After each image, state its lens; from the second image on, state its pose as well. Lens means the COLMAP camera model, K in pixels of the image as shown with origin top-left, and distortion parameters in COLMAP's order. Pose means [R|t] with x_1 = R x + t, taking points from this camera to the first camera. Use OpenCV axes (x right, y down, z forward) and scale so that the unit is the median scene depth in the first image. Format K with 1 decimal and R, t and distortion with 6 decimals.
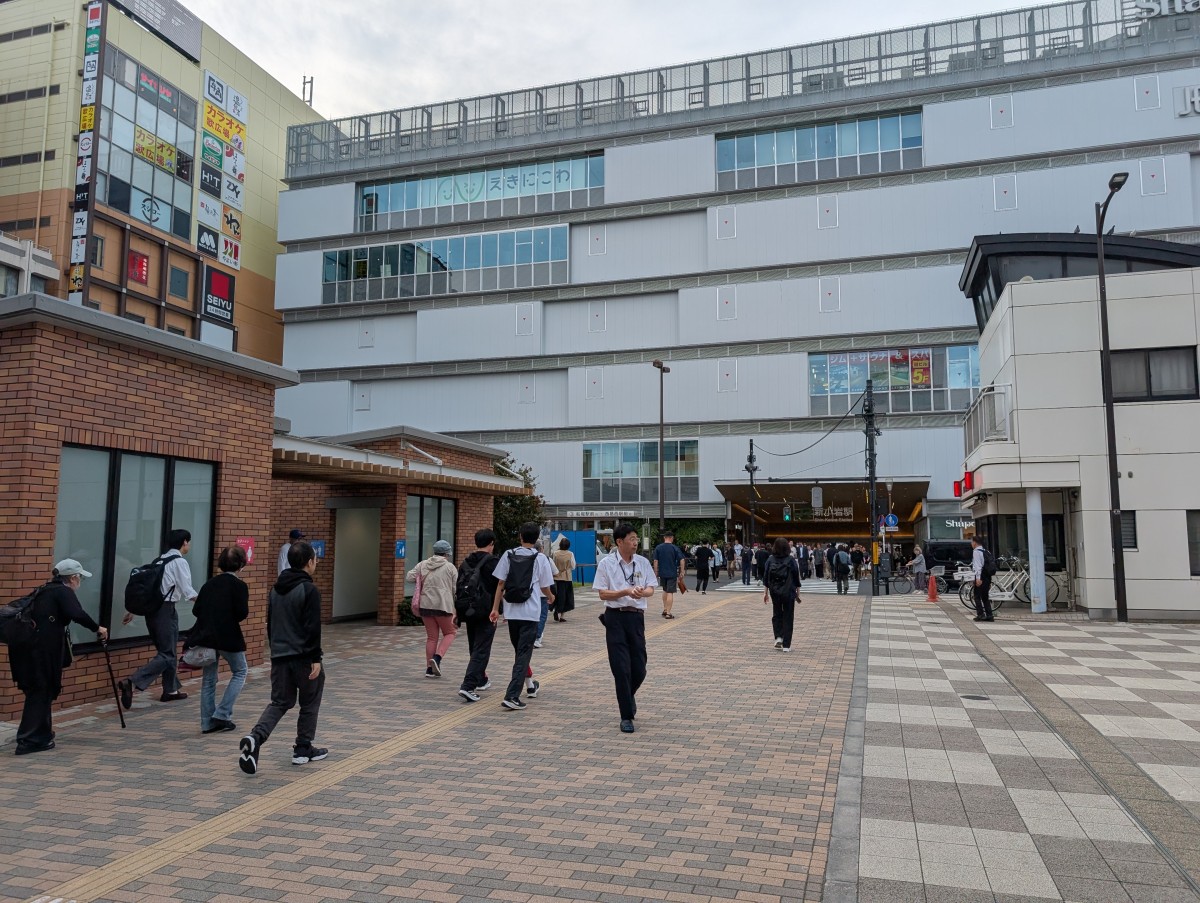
lens RADIAL K [[868.3, 0, 605.9], [0, 868.3, 452.9], [0, 0, 1]] dist [0.013307, -0.015374]
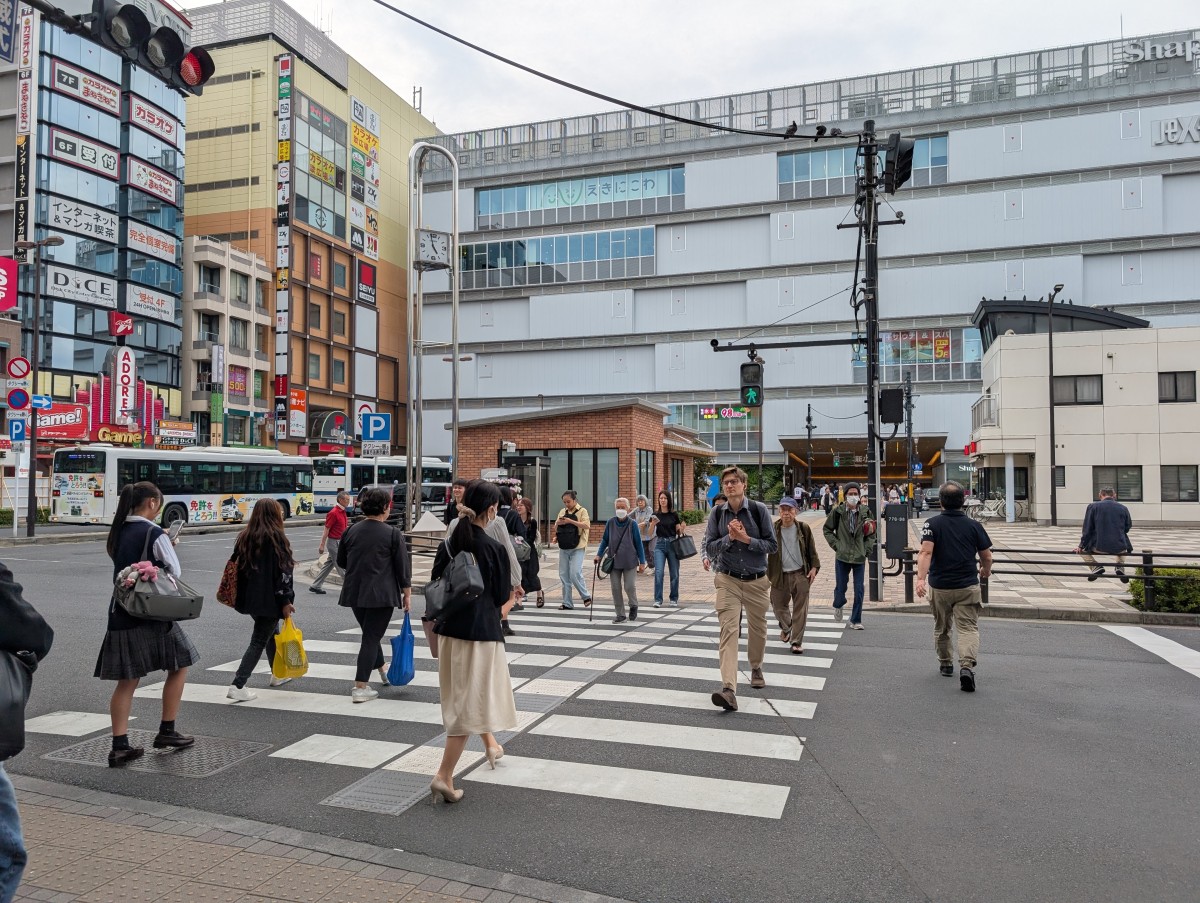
lens RADIAL K [[868.3, 0, 594.1], [0, 868.3, 449.8], [0, 0, 1]] dist [0.013307, -0.015374]
pose [[0.999657, -0.001366, -0.026163, -0.102952], [0.003049, 0.997921, 0.064380, -0.027561], [0.026020, -0.064438, 0.997582, -0.263810]]
